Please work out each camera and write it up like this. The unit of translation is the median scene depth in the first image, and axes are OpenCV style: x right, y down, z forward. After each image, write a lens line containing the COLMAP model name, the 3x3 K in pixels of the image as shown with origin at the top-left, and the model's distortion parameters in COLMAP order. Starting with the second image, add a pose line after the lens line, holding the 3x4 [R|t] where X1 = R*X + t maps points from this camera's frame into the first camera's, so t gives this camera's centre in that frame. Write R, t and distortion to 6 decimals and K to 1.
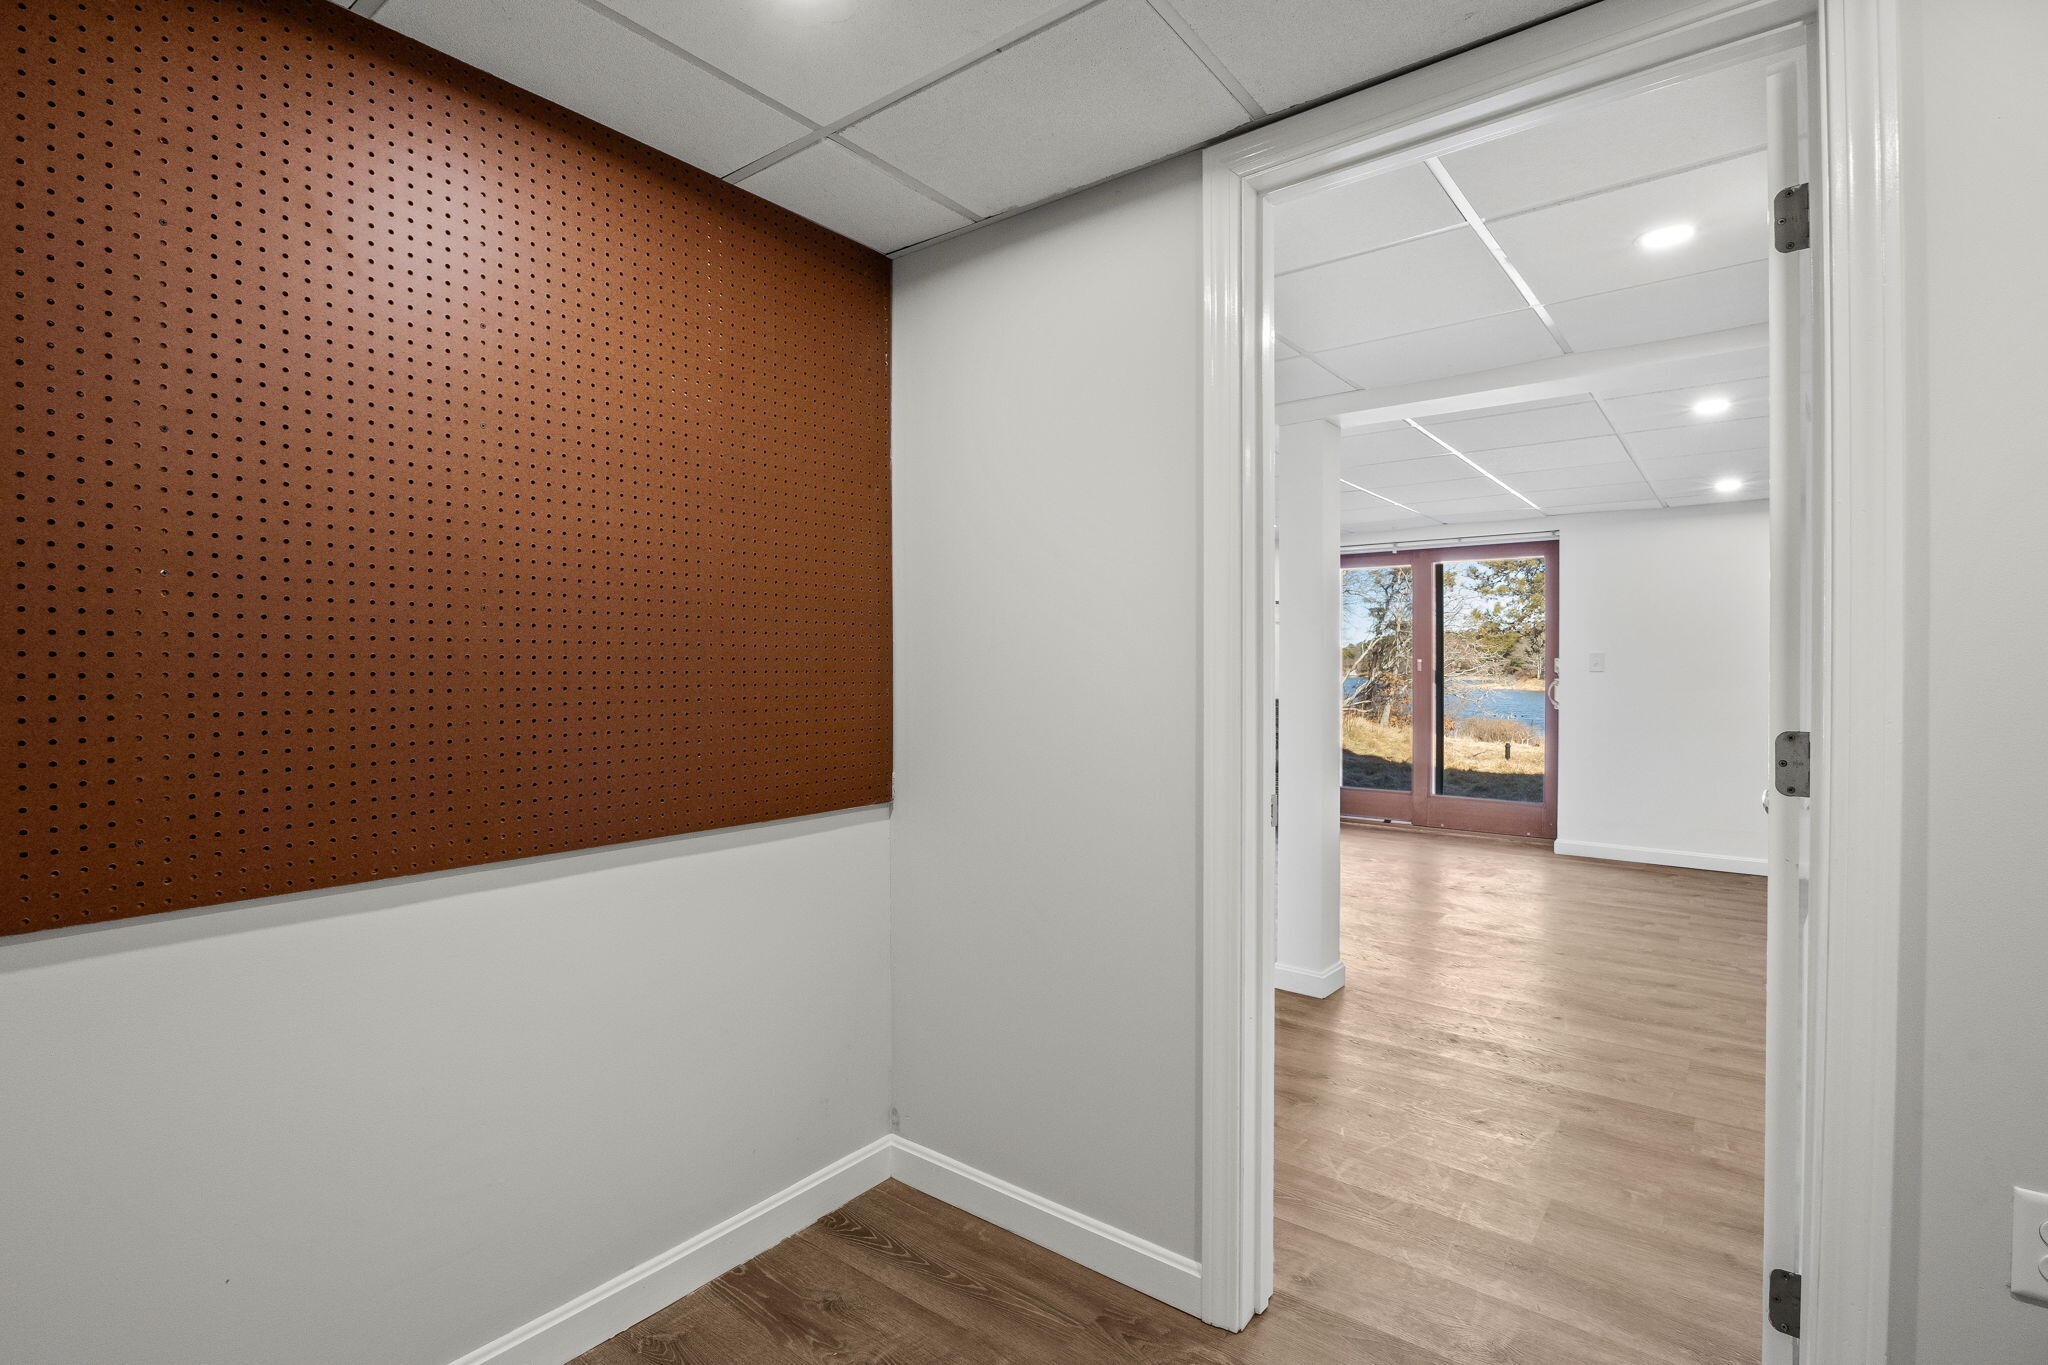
lens RADIAL K [[973.9, 0, 1024.0], [0, 973.9, 682.5], [0, 0, 1]] dist [0.019679, 0.000074]
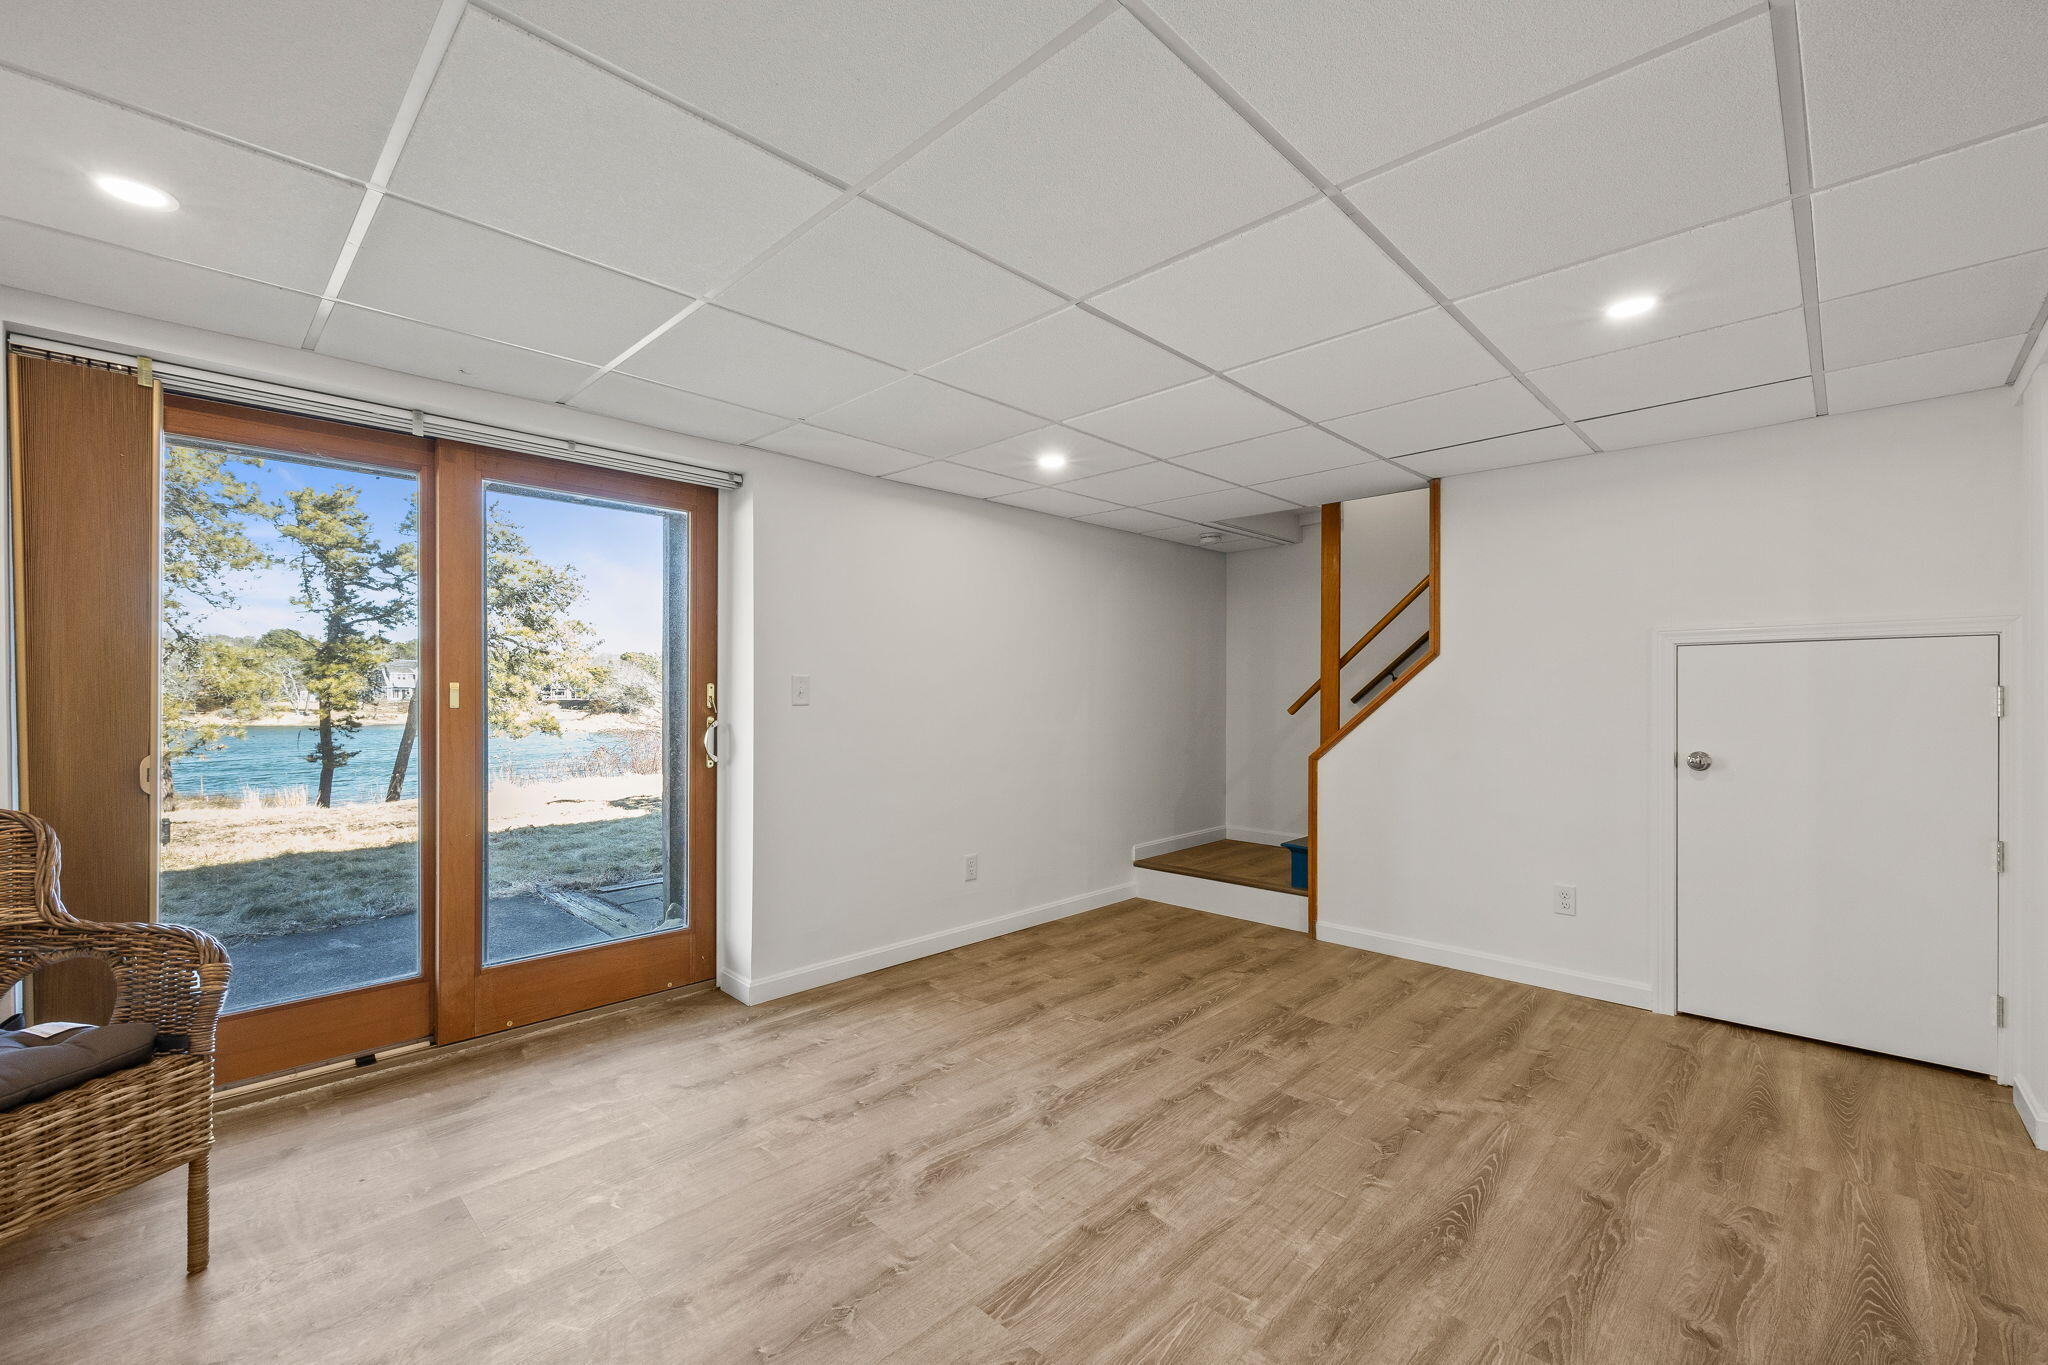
lens RADIAL K [[848.5, 0, 1021.1], [0, 848.5, 692.7], [0, 0, 1]] dist [0.014480, 0.000120]
pose [[0.116872, 0.006395, 0.993126, 0.037511], [0.019132, 0.999779, -0.008689, -0.010533], [-0.992963, 0.020016, 0.116724, 0.736634]]
